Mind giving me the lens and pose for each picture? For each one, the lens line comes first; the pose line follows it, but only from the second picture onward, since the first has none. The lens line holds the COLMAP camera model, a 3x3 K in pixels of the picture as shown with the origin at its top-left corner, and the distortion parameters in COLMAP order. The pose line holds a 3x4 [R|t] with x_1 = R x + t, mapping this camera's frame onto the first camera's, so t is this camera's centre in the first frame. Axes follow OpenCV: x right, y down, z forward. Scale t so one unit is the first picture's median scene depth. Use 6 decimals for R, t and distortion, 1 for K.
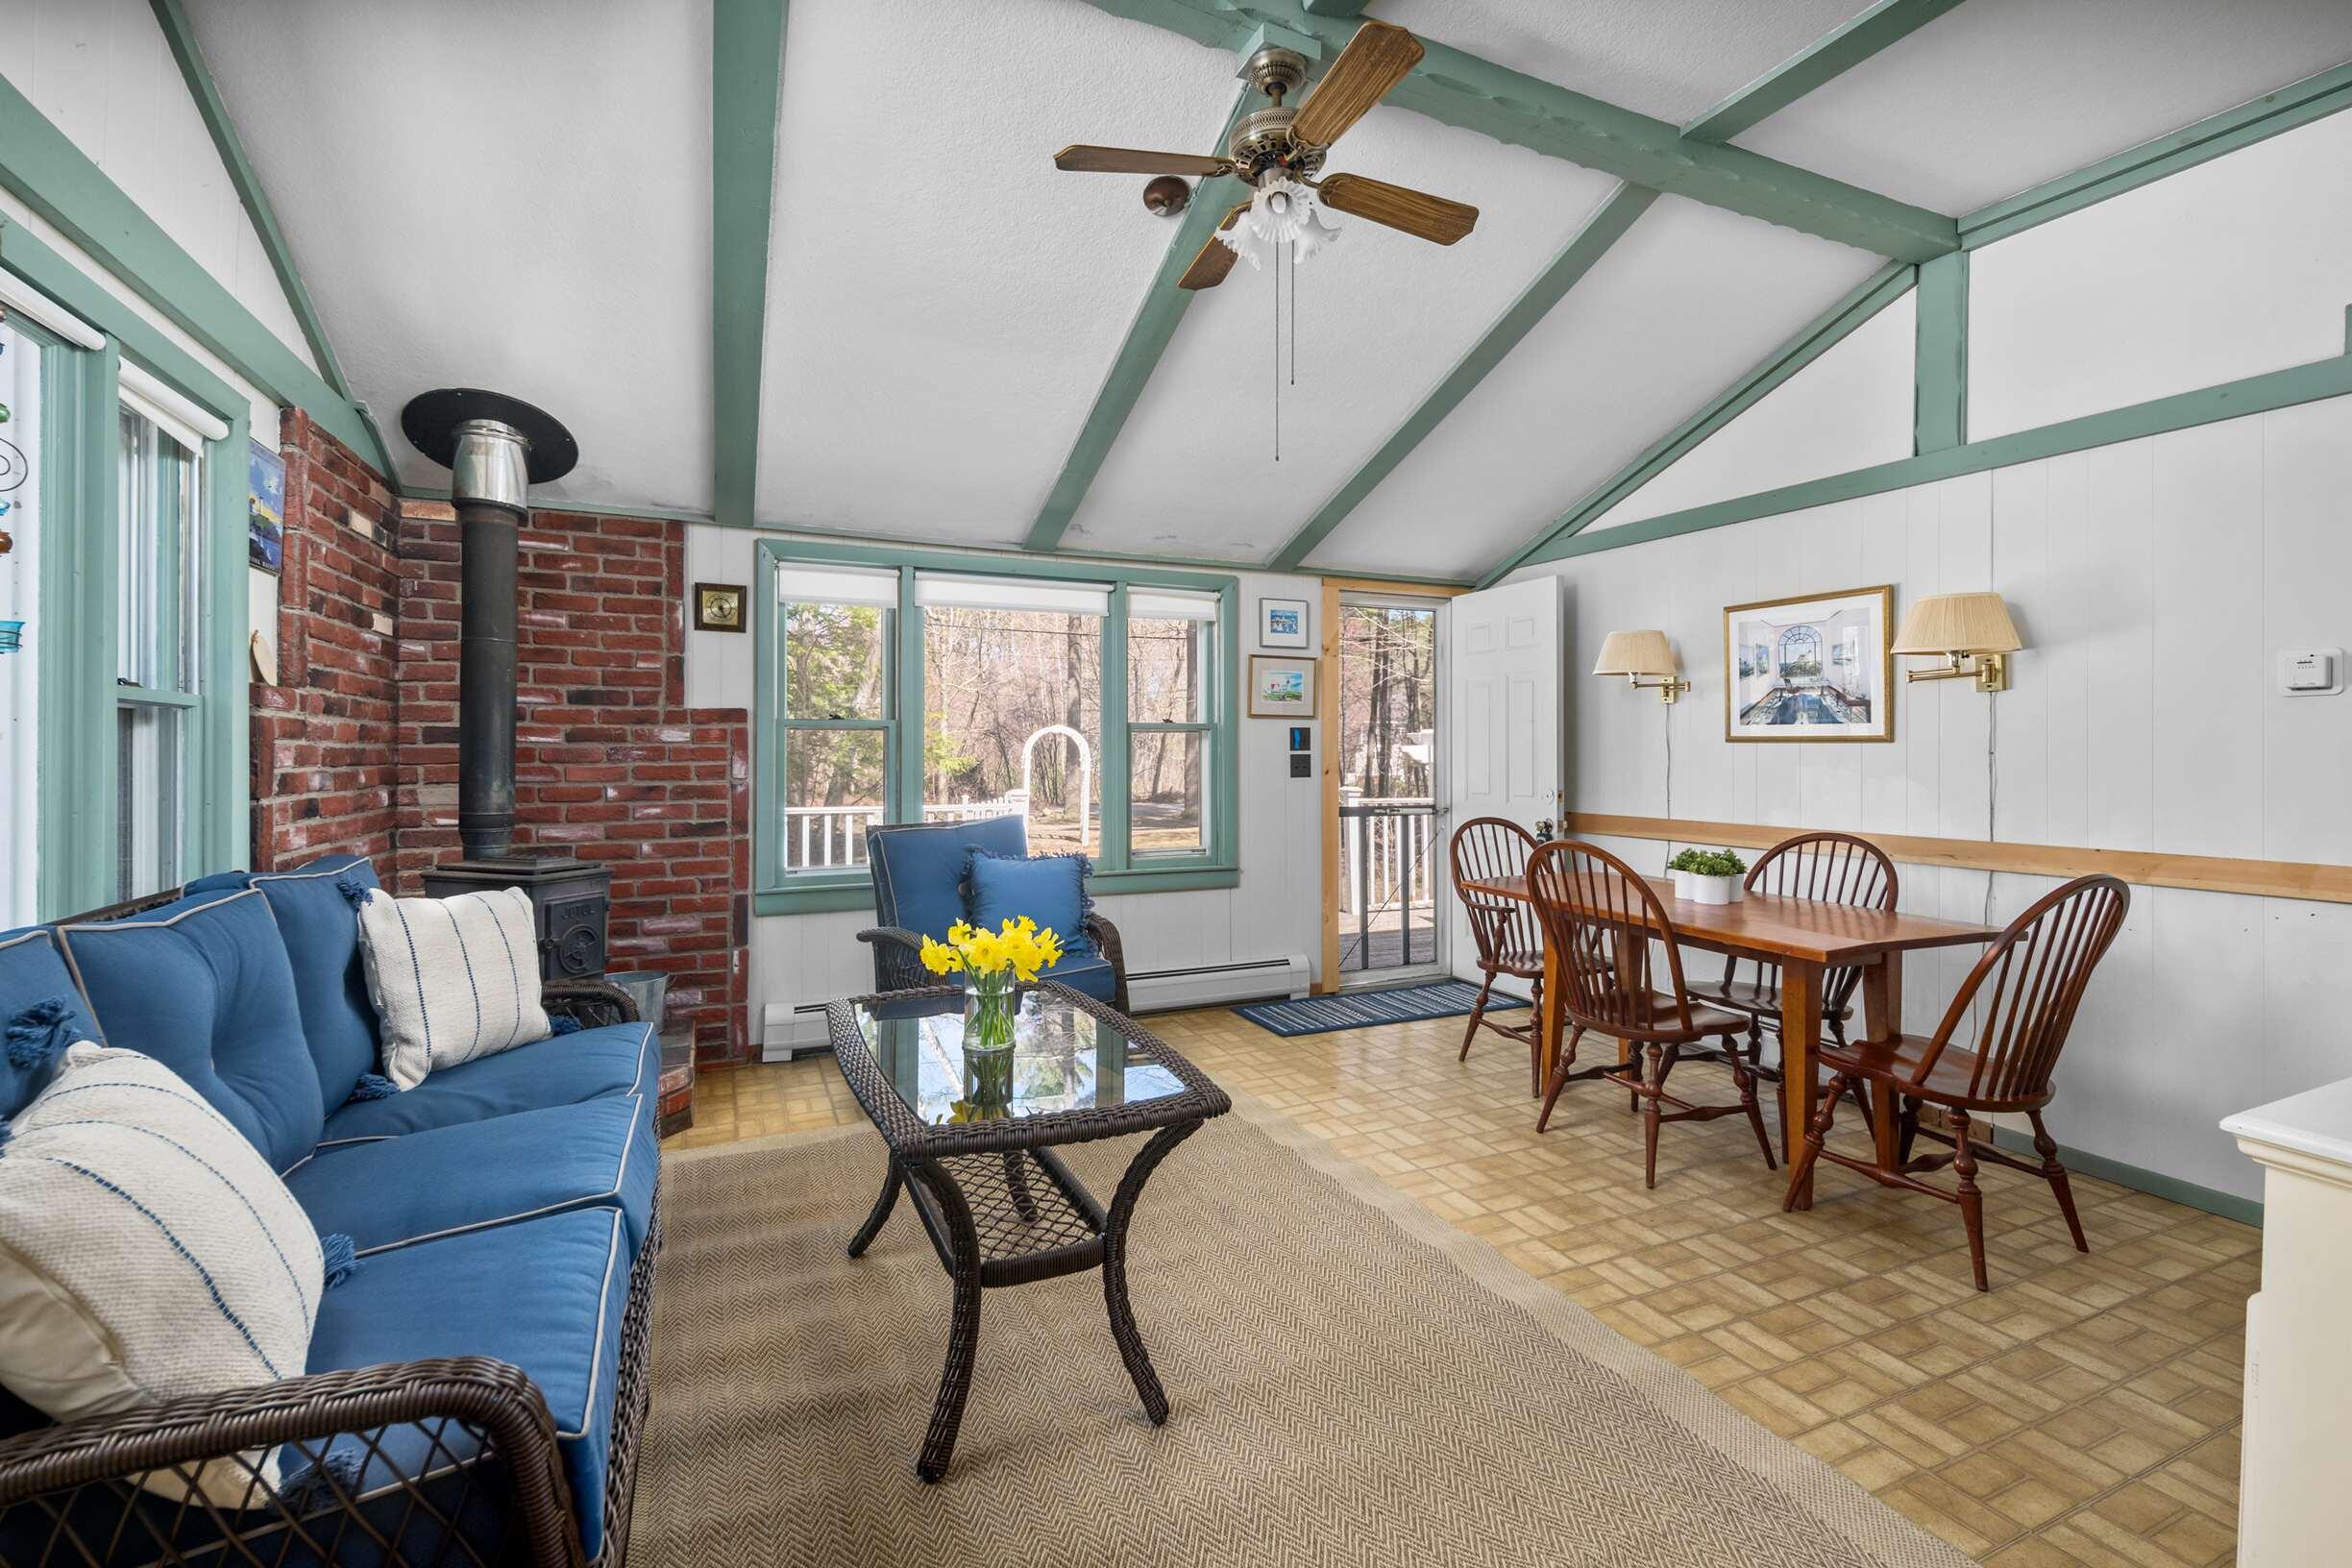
lens RADIAL K [[1022.1, 0, 1179.8], [0, 1022.1, 744.5], [0, 0, 1]] dist [0.000872, 0.000032]
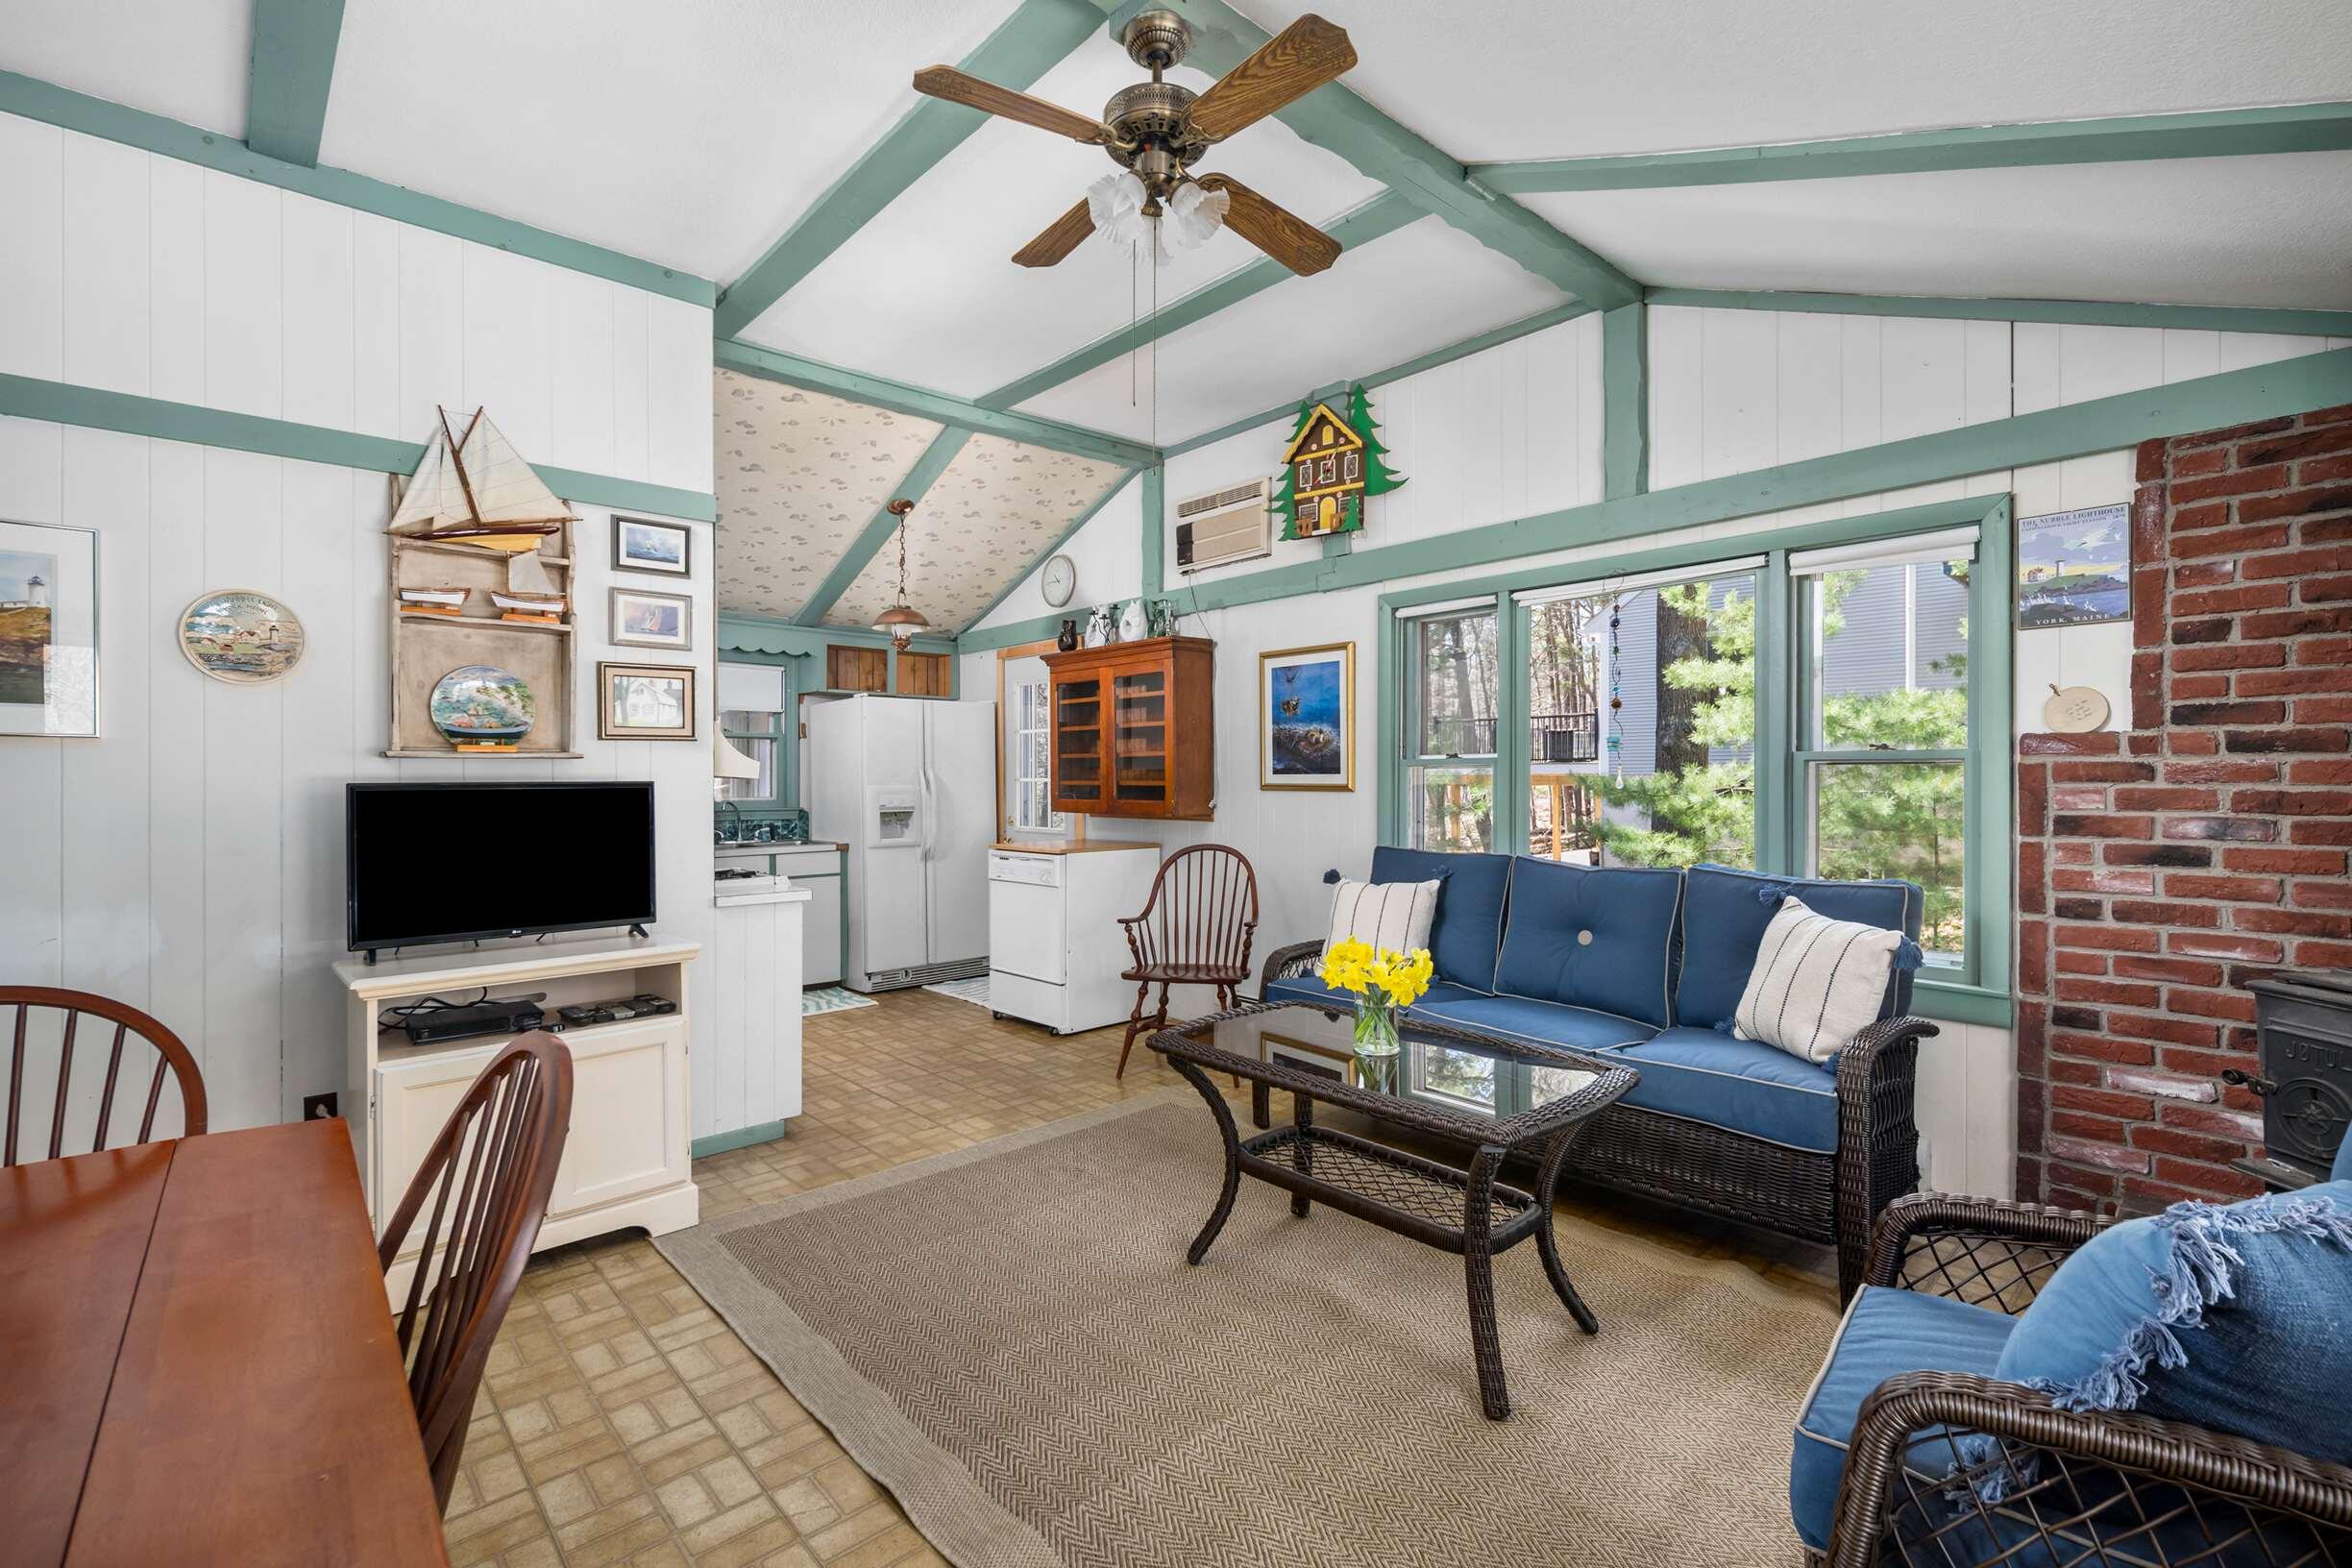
lens RADIAL K [[1036.3, 0, 1176.0], [0, 1036.3, 784.0], [0, 0, 1]] dist [0.002223, 0.000322]
pose [[-0.954288, -0.000353, -0.298887, 0.216419], [0.002100, 0.999967, -0.007888, 0.001593], [0.298880, -0.008155, -0.954256, 1.167719]]
